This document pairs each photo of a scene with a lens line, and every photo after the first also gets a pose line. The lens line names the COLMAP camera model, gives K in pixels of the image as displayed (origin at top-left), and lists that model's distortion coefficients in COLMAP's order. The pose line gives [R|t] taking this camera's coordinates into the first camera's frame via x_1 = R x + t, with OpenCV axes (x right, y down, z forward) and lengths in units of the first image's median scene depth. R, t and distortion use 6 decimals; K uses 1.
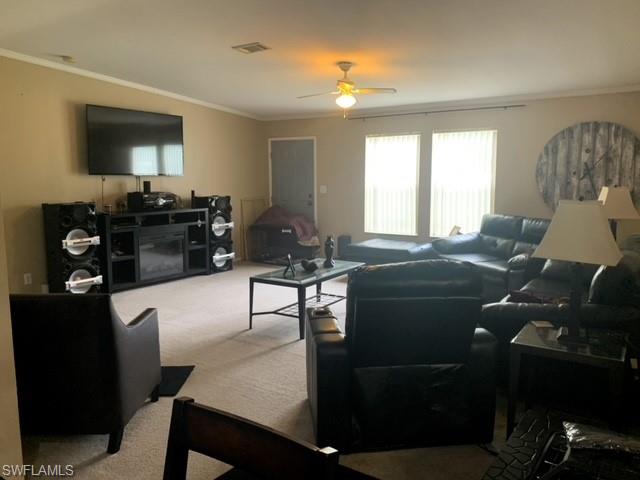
lens RADIAL K [[509.9, 0, 320.0], [0, 509.9, 240.0], [0, 0, 1]] dist [0.004968, -0.012359]
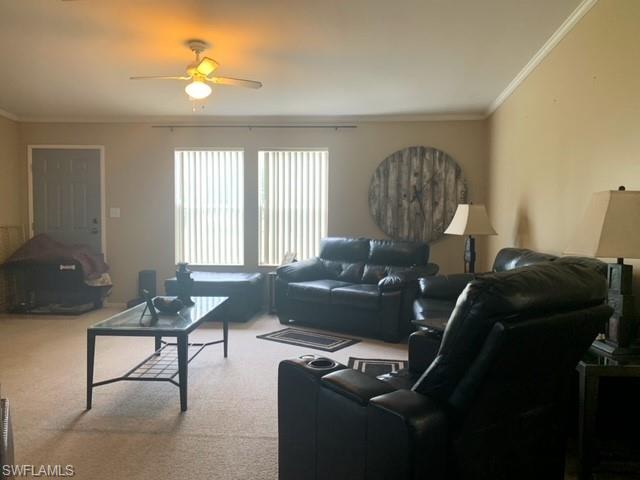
lens RADIAL K [[509.9, 0, 320.0], [0, 509.9, 240.0], [0, 0, 1]] dist [0.004968, -0.012359]
pose [[0.856440, -0.010397, 0.516142, -0.173533], [0.053245, 0.996244, -0.068281, 0.017211], [-0.513494, 0.085960, 0.853777, 0.227522]]
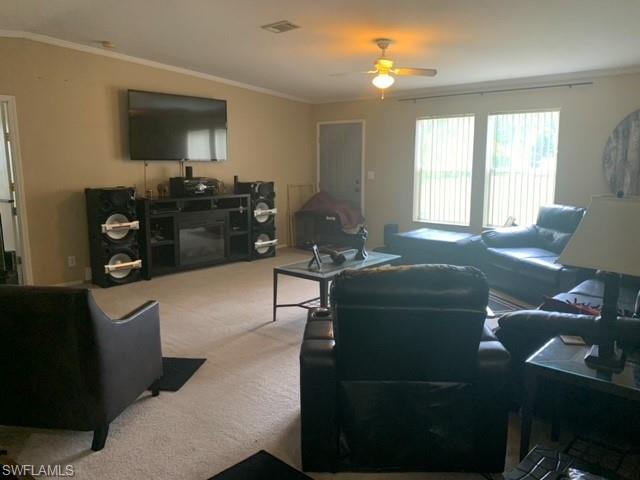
lens RADIAL K [[509.9, 0, 320.0], [0, 509.9, 240.0], [0, 0, 1]] dist [0.004968, -0.012359]
pose [[0.990200, 0.024012, -0.137579, 0.062829], [-0.019547, 0.999240, 0.033719, -0.011098], [0.138284, -0.030699, 0.989917, 0.048071]]
